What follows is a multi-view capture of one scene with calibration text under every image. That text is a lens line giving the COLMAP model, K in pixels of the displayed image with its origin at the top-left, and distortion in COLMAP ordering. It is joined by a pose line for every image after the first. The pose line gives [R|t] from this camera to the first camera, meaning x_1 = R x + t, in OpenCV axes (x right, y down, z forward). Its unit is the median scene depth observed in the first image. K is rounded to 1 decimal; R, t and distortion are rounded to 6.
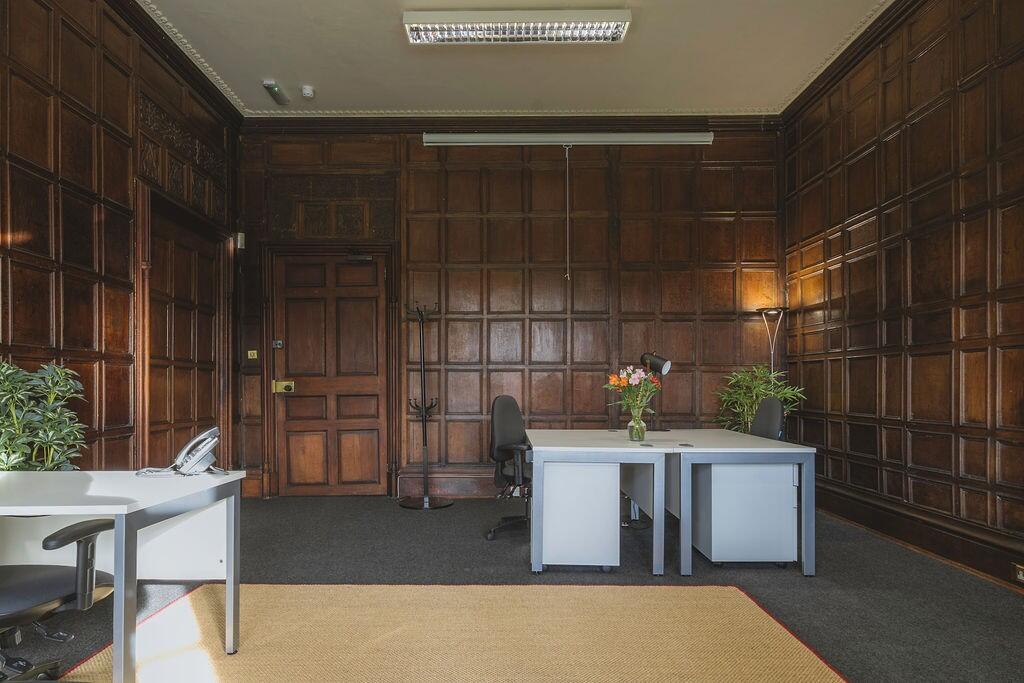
lens RADIAL K [[589.9, 0, 506.4], [0, 589.9, 382.6], [0, 0, 1]] dist [0.002009, 0.000883]
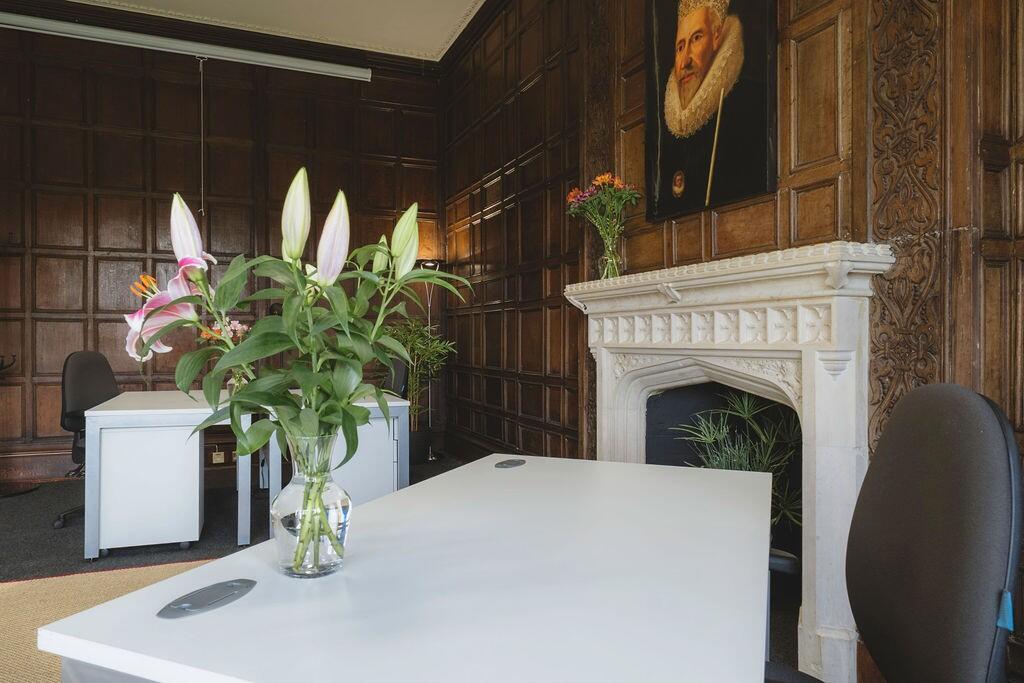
lens RADIAL K [[671.9, 0, 510.6], [0, 671.9, 342.9], [0, 0, 1]] dist [-0.001675, -0.002721]
pose [[0.919629, -0.000818, 0.392788, 0.131474], [-0.002756, 0.999960, 0.008534, 0.000626], [-0.392779, -0.008930, 0.919590, -0.068987]]
